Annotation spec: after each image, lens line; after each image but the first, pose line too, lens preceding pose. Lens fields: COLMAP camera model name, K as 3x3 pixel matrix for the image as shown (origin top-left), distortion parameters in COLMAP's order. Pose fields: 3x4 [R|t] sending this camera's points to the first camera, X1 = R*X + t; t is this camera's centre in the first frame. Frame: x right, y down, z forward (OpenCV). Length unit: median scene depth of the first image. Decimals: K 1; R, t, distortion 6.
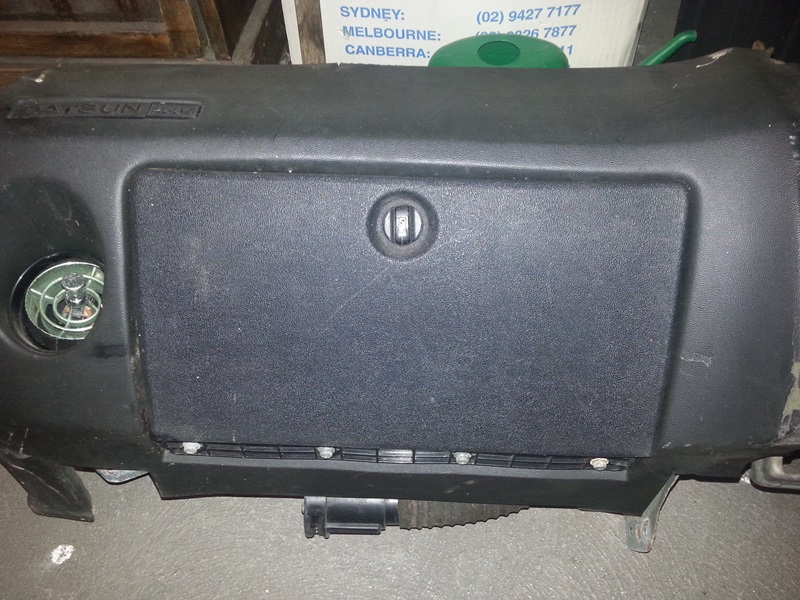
lens RADIAL K [[615.7, 0, 400.0], [0, 615.7, 300.0], [0, 0, 1]] dist [0.006350, 0.001273]
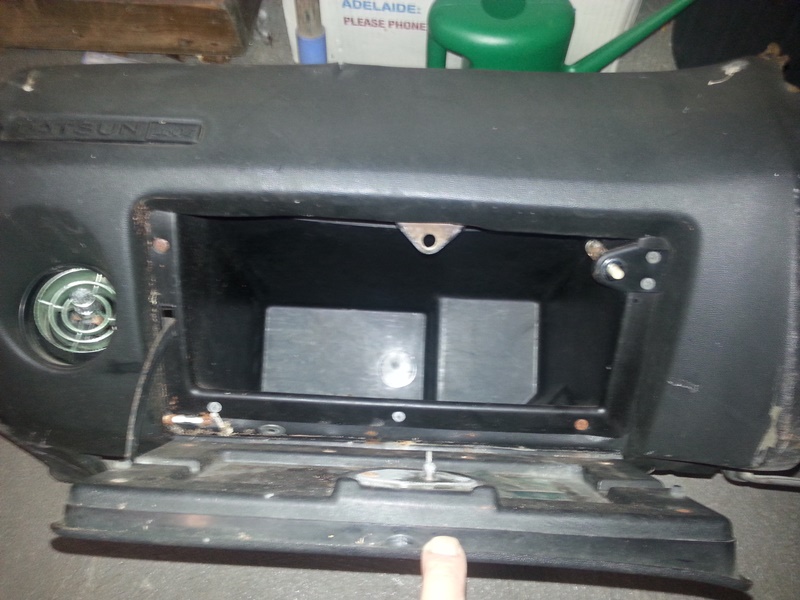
lens RADIAL K [[615.7, 0, 400.0], [0, 615.7, 300.0], [0, 0, 1]] dist [0.006350, 0.001273]
pose [[0.999714, 0.000072, 0.023928, -0.032581], [-0.004295, 0.984297, 0.176471, -0.214293], [-0.023540, -0.176523, 0.984015, -0.011718]]
